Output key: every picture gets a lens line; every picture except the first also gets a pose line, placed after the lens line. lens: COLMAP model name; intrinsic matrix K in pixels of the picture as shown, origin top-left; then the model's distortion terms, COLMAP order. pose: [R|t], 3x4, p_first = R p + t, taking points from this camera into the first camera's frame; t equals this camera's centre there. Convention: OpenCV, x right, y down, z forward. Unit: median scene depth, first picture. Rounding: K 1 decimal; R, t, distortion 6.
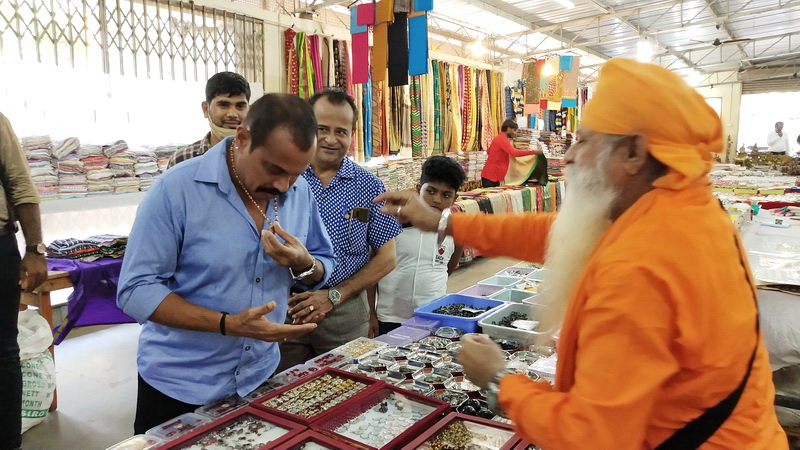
lens RADIAL K [[607.4, 0, 400.7], [0, 607.4, 217.7], [0, 0, 1]] dist [-0.028368, 0.048738]
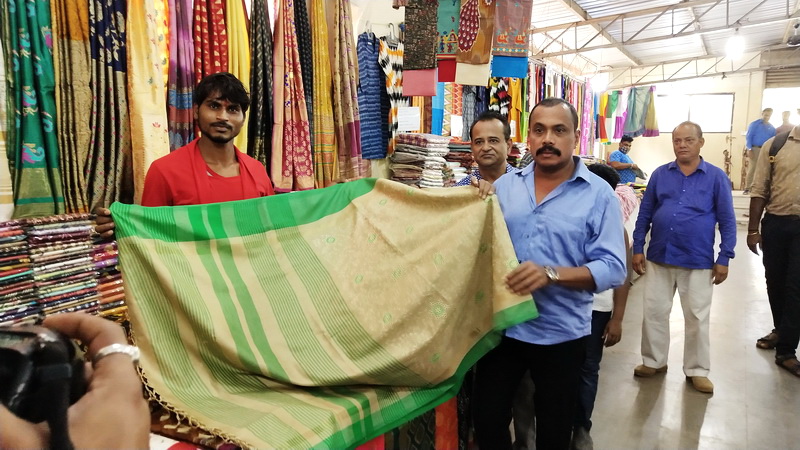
lens RADIAL K [[607.4, 0, 394.8], [0, 607.4, 230.2], [0, 0, 1]] dist [-0.028368, 0.048738]
pose [[0.997348, 0.000500, 0.072779, 0.262182], [-0.001179, 0.999956, 0.009290, -0.132073], [-0.072771, -0.009351, 0.997305, 0.921828]]
